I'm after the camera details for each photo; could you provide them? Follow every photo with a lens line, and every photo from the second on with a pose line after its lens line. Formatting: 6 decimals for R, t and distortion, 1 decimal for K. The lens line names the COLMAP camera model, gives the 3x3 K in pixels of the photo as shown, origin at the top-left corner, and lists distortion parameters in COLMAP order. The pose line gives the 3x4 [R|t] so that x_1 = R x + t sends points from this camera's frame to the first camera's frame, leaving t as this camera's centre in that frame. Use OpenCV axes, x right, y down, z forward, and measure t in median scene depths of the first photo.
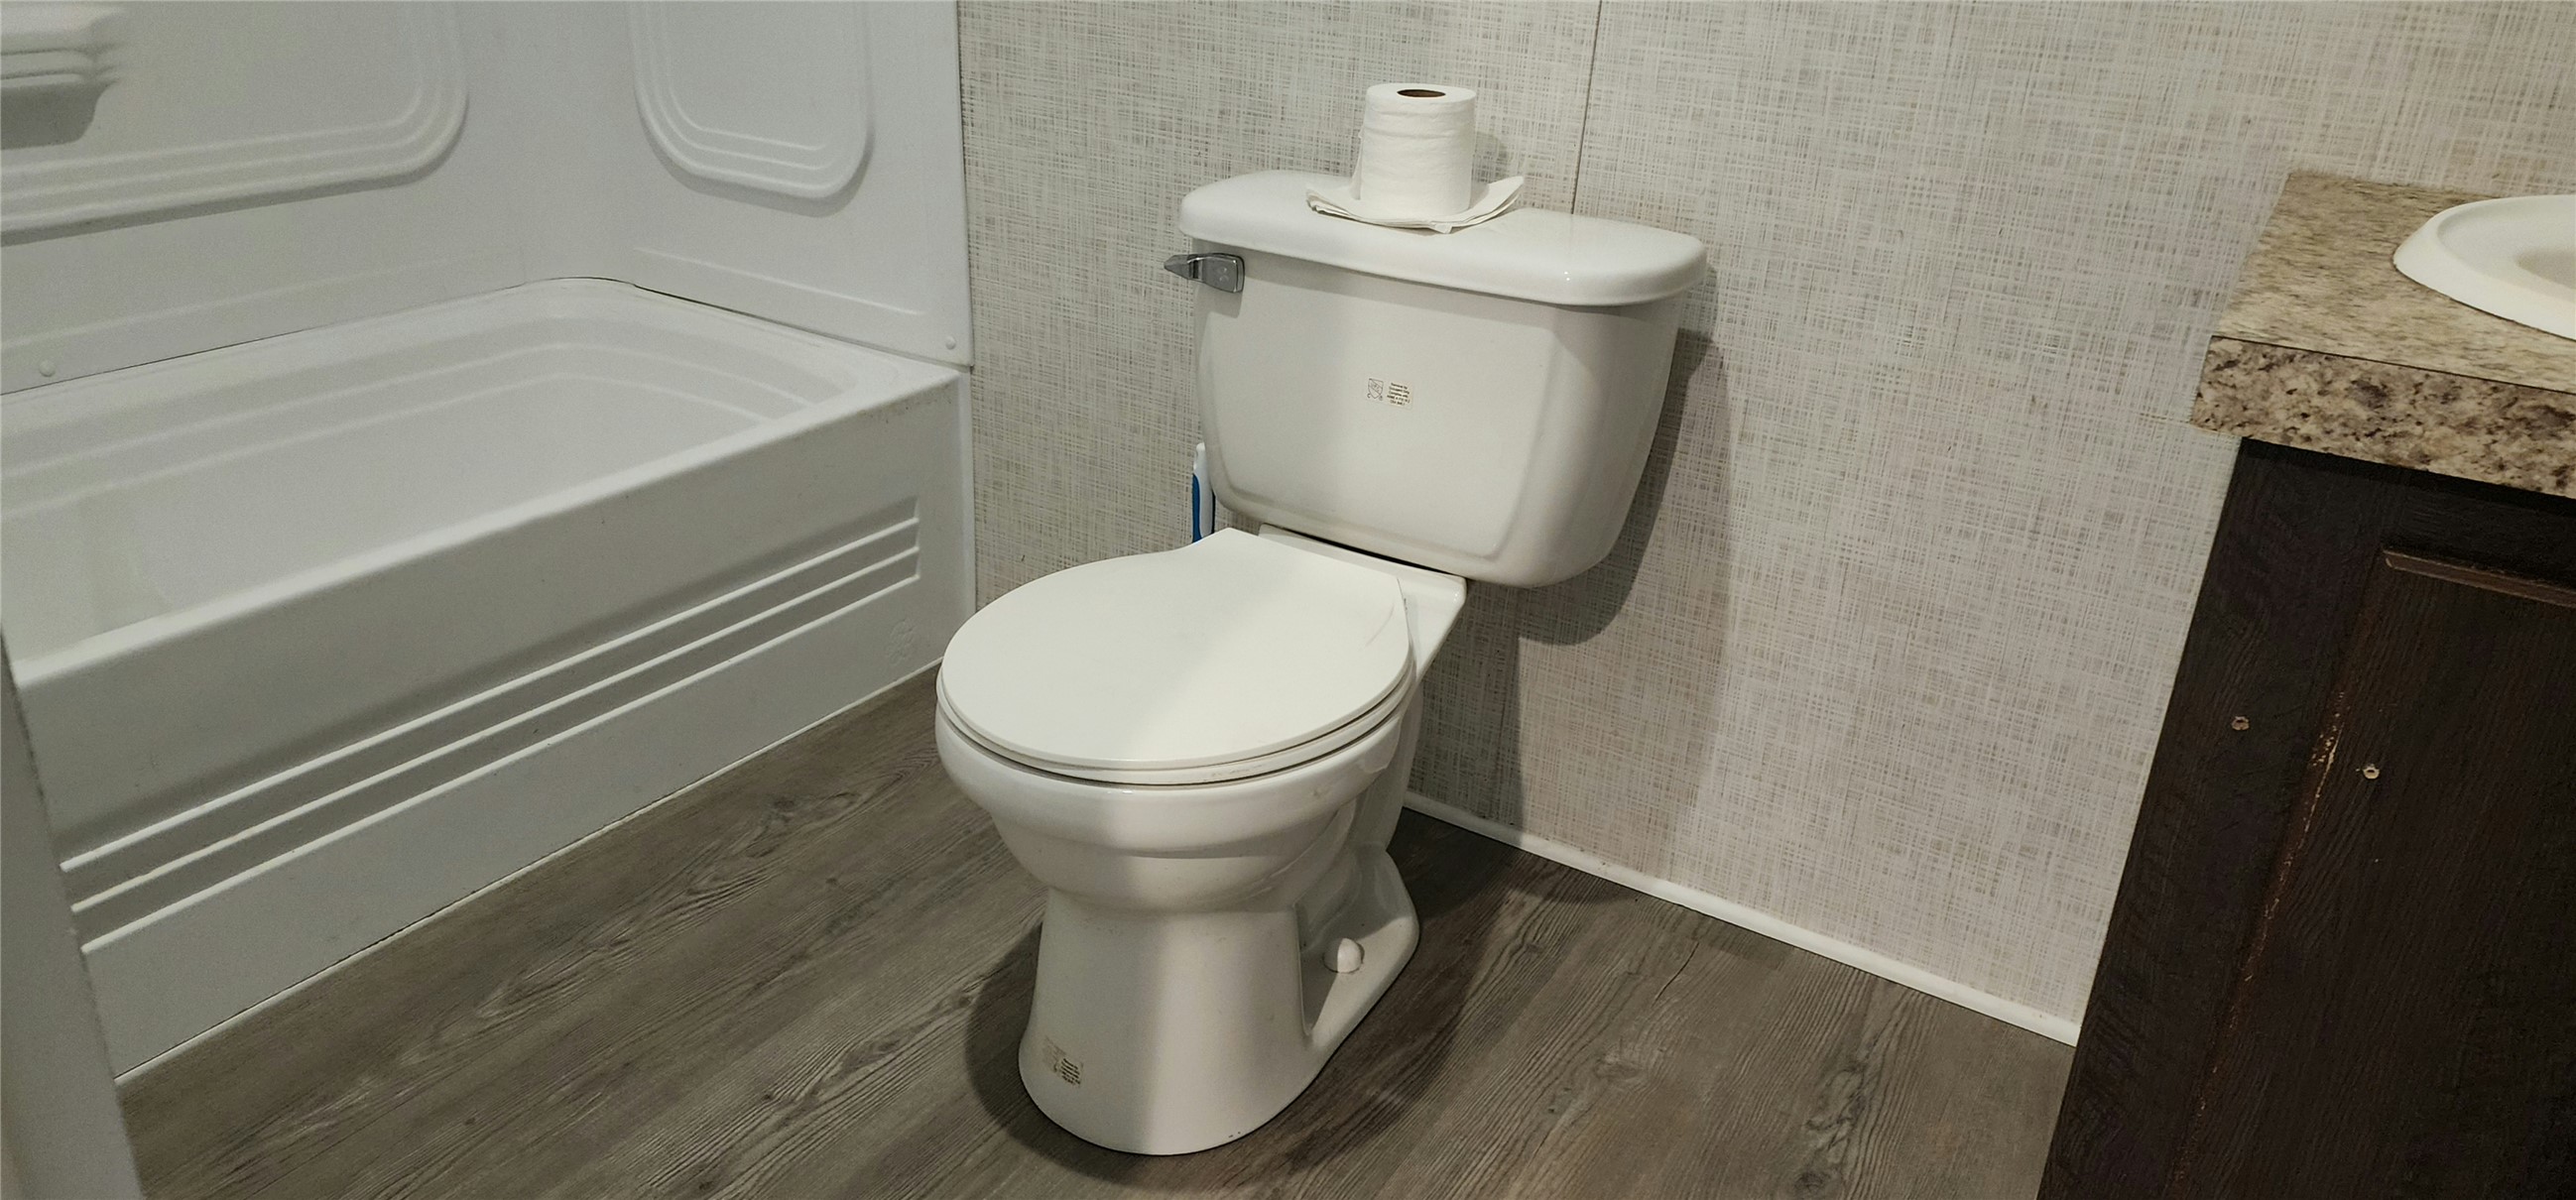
lens RADIAL K [[1721.2, 0, 1288.0], [0, 1721.2, 600.0], [0, 0, 1]] dist [0.102828, -0.087398]
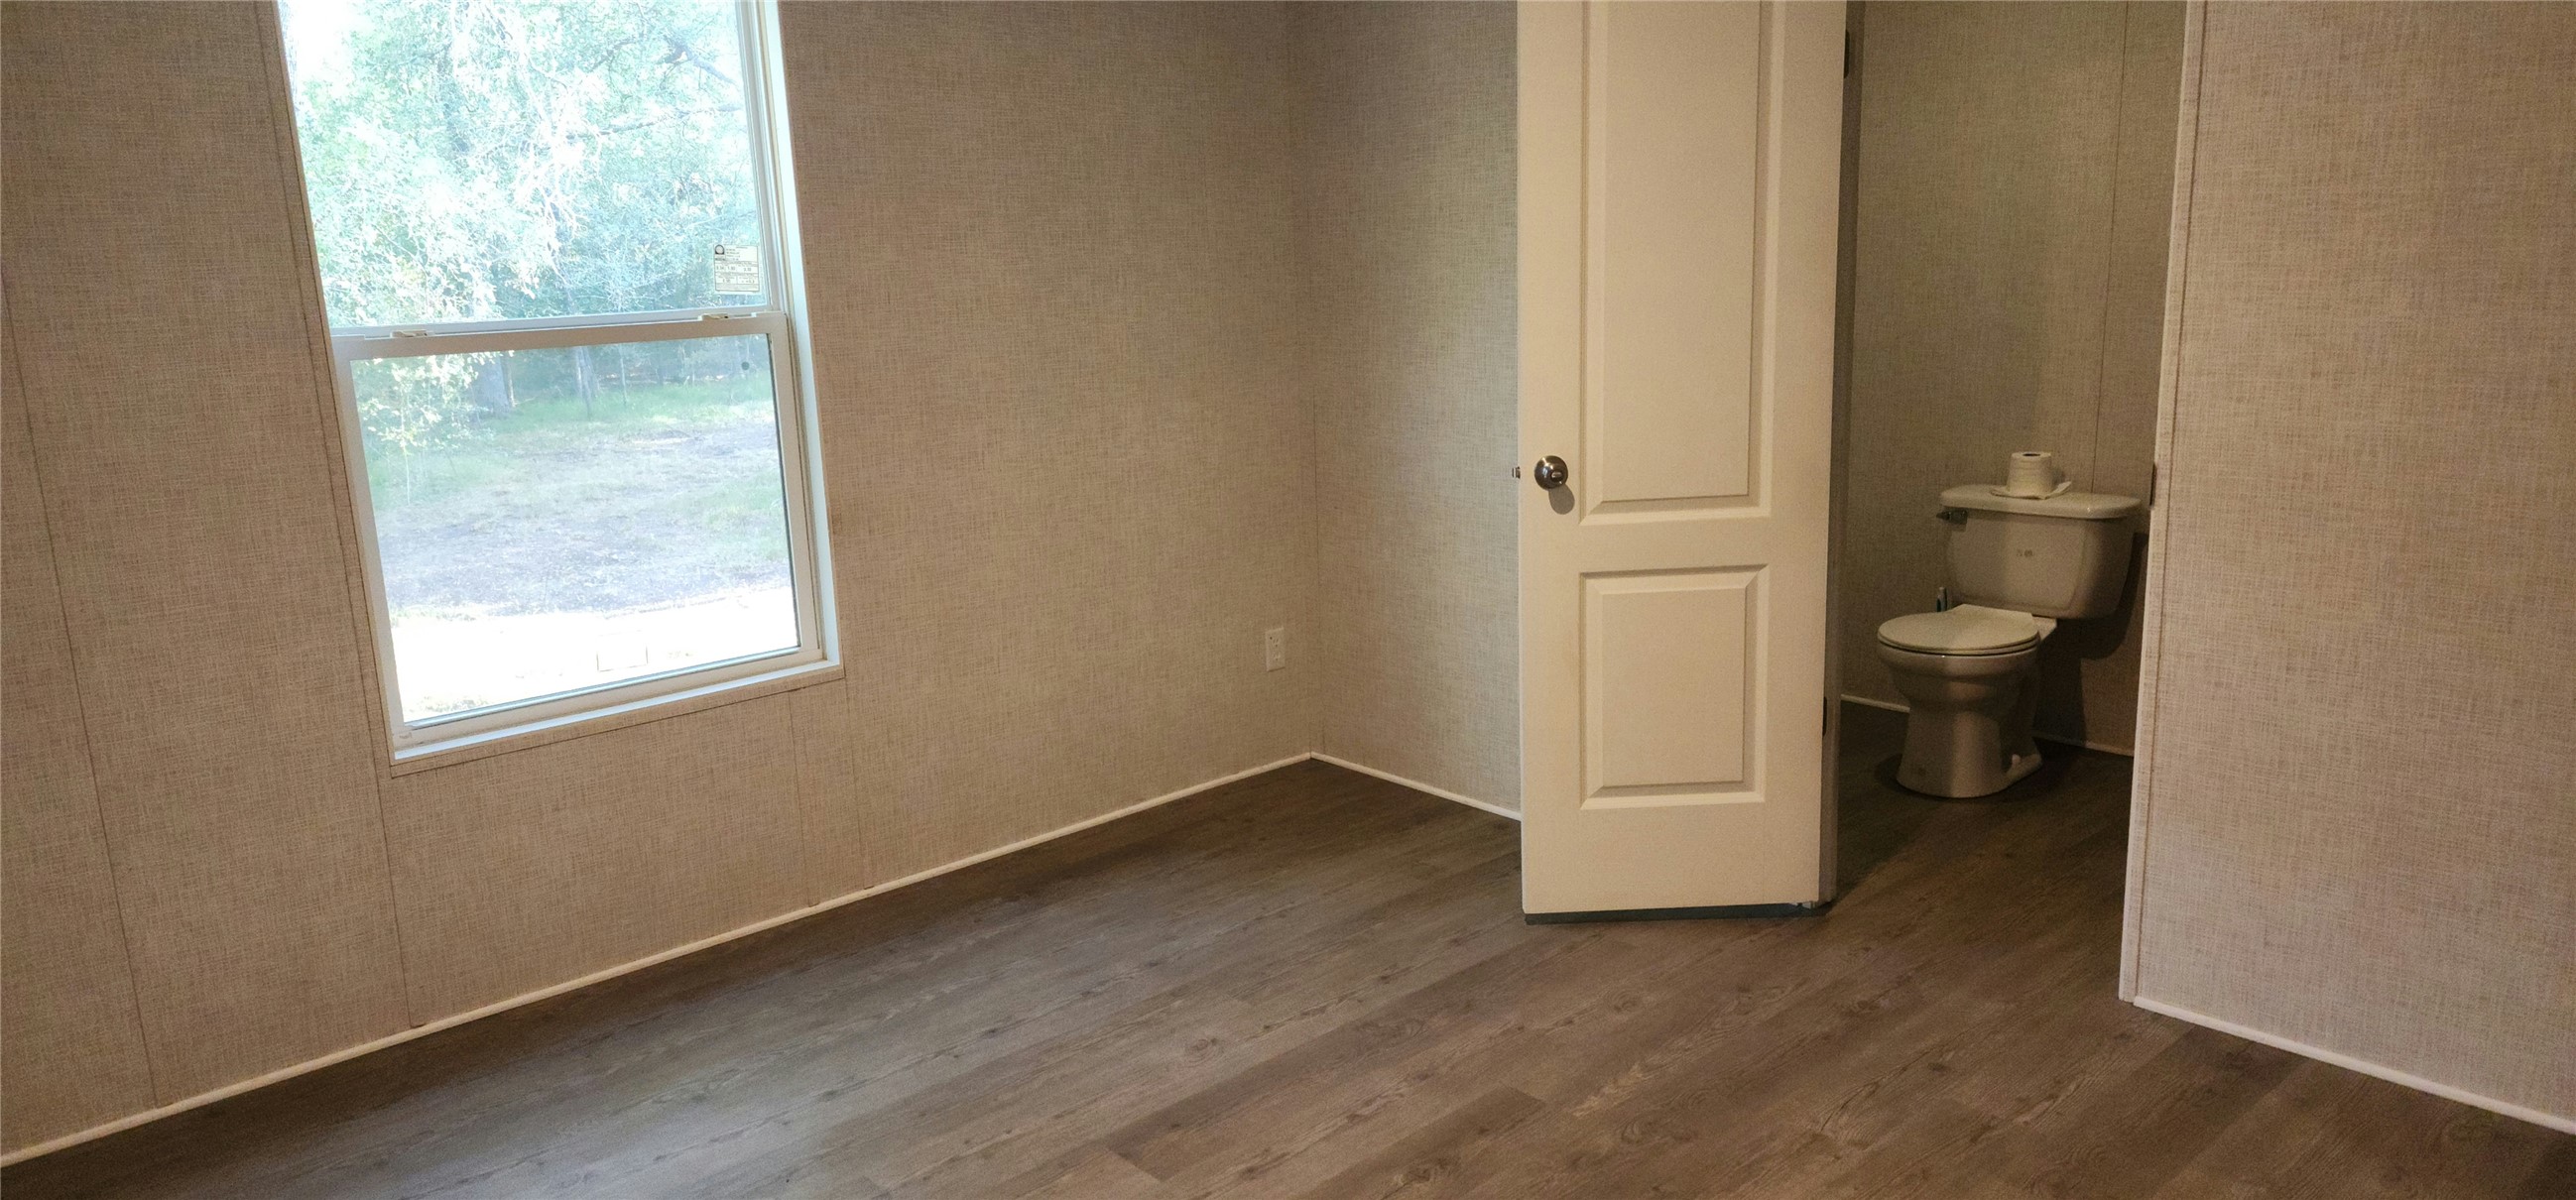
lens RADIAL K [[1721.2, 0, 1288.0], [0, 1721.2, 600.0], [0, 0, 1]] dist [0.102828, -0.087398]
pose [[0.955621, -0.023975, -0.293621, -0.259118], [-0.034193, 0.980920, -0.191380, 0.552849], [0.292607, 0.192927, 0.936569, -2.074384]]
